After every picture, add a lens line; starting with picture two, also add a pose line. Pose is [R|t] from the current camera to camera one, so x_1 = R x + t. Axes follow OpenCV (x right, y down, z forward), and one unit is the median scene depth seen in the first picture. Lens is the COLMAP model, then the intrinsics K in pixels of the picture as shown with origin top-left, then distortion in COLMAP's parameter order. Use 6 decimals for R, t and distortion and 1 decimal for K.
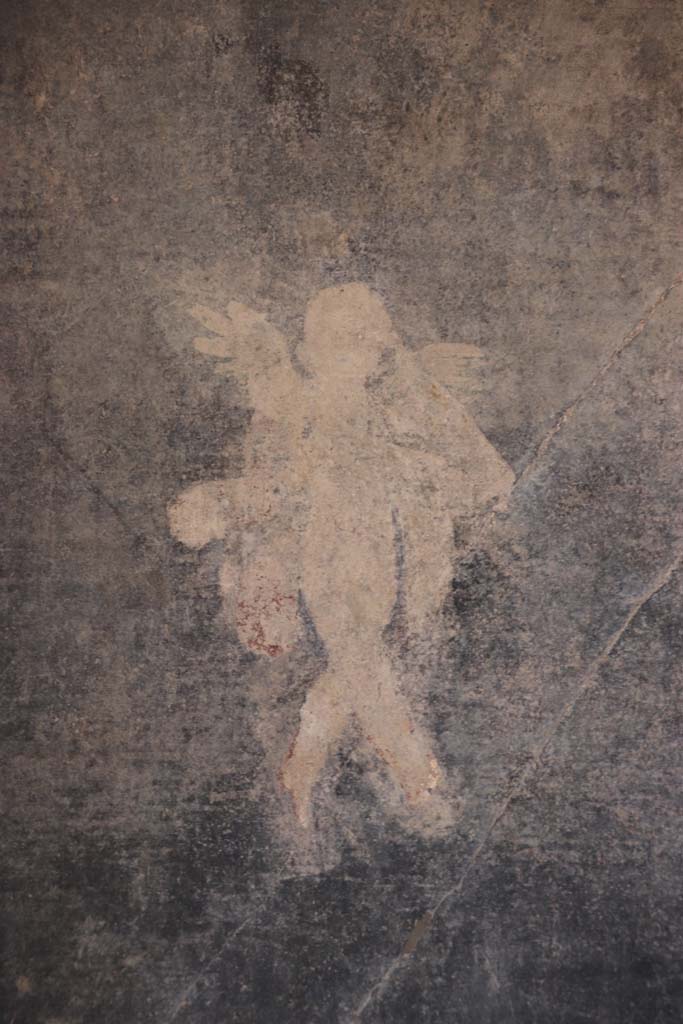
lens RADIAL K [[5987.7, 0, 341.3], [0, 5987.7, 512.5], [0, 0, 1]] dist [3.212436, 0.000000]
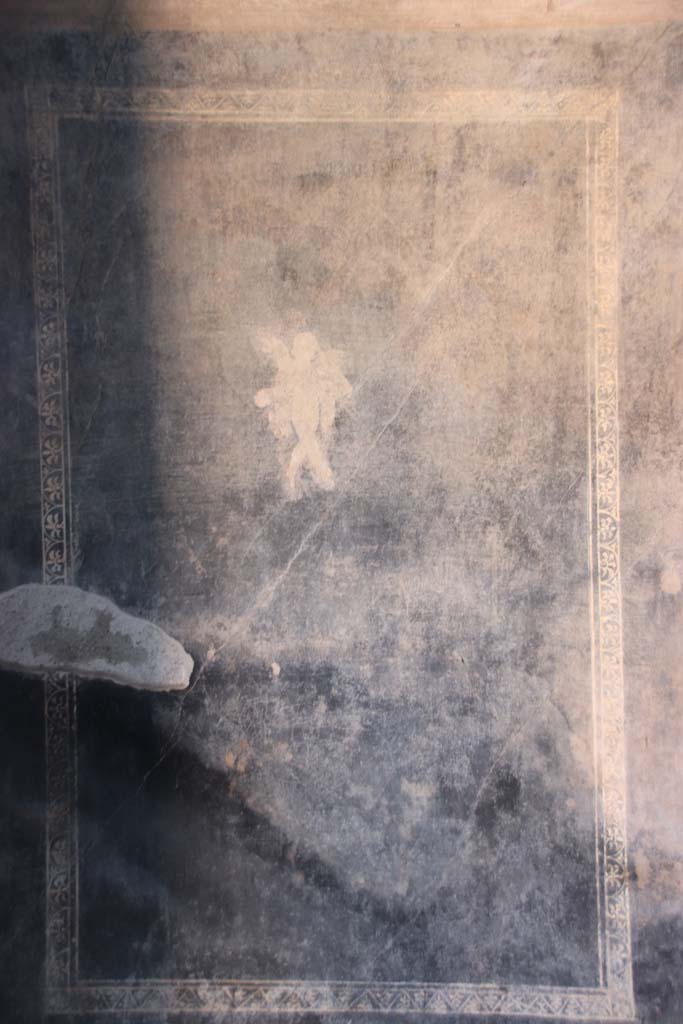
lens RADIAL K [[1432.9, 0, 340.7], [0, 1432.9, 518.2], [0, 0, 1]] dist [0.071522, 0.000000]
pose [[0.999676, 0.006737, 0.024538, 0.001798], [-0.008826, 0.996251, 0.086058, -0.002277], [-0.023866, -0.086247, 0.995988, 0.159754]]
